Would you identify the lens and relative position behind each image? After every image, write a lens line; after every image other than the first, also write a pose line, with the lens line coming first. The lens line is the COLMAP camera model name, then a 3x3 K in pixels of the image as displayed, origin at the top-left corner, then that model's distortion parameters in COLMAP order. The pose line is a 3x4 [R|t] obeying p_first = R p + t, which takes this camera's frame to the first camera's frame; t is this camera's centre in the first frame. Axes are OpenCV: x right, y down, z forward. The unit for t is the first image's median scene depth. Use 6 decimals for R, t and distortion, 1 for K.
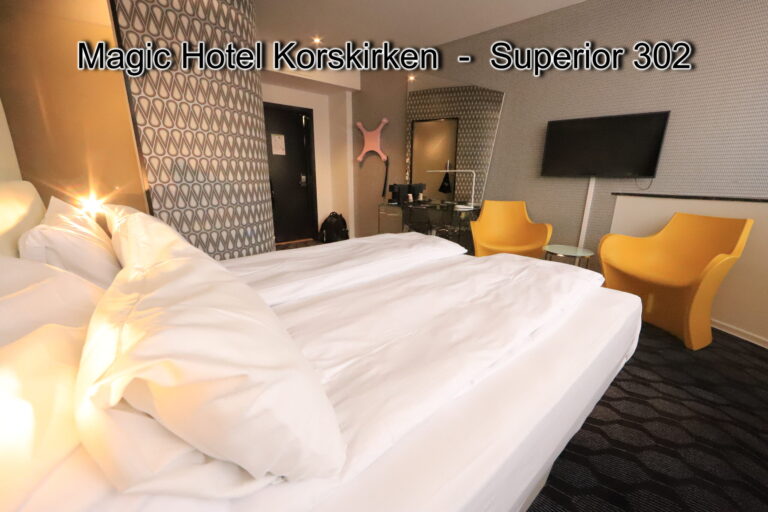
lens RADIAL K [[302.3, 0, 383.1], [0, 302.3, 257.4], [0, 0, 1]] dist [-0.006902, 0.000247]
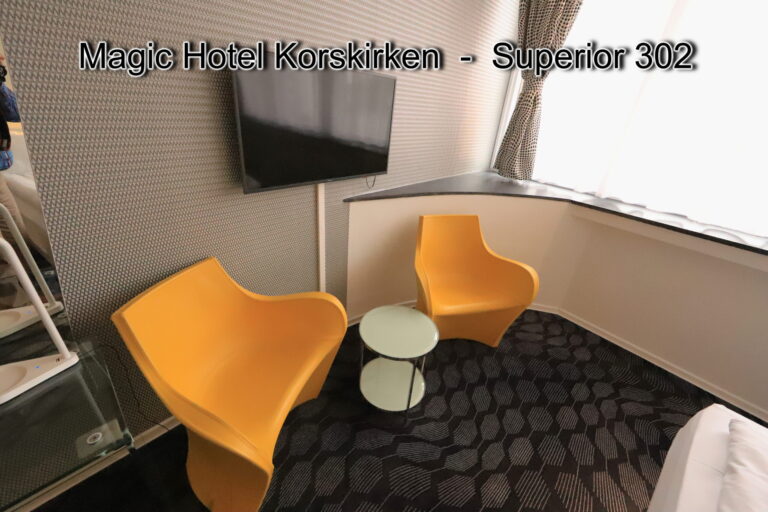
lens RADIAL K [[302.2, 0, 381.9], [0, 302.2, 259.1], [0, 0, 1]] dist [-0.006541, -0.000012]
pose [[0.026162, -0.464039, 0.885428, 0.131692], [0.192482, 0.871496, 0.451050, -0.333633], [-0.980952, 0.158629, 0.112119, 0.774612]]
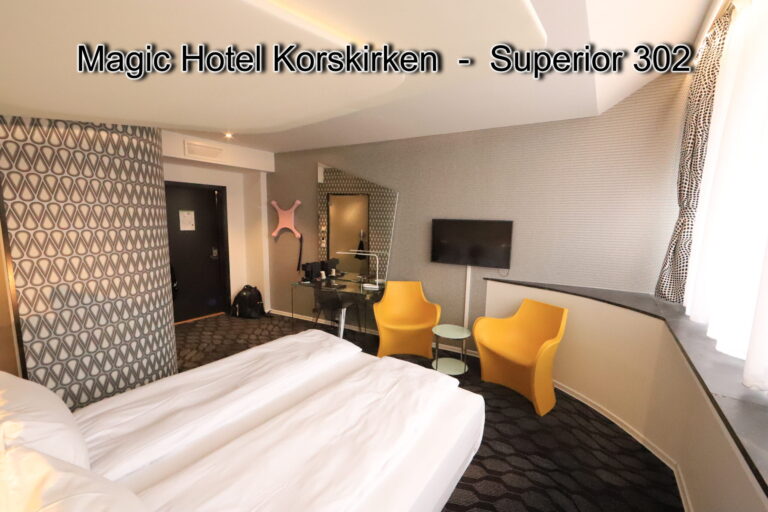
lens RADIAL K [[302.2, 0, 381.9], [0, 302.2, 259.1], [0, 0, 1]] dist [-0.006541, -0.000012]
pose [[0.973674, -0.018645, 0.227182, 0.065176], [0.048375, 0.990849, -0.126009, -0.137924], [-0.222754, 0.133681, 0.965666, -0.103961]]
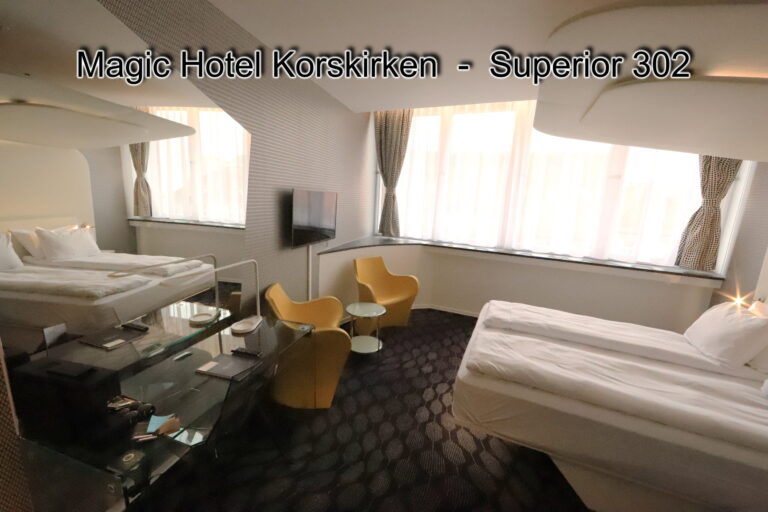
lens RADIAL K [[302.2, 0, 381.9], [0, 302.2, 259.1], [0, 0, 1]] dist [-0.006541, -0.000012]
pose [[-0.420259, -0.213788, 0.881860, -0.318618], [0.188812, 0.929975, 0.315432, -0.453736], [-0.887543, 0.299069, -0.350465, 1.058844]]
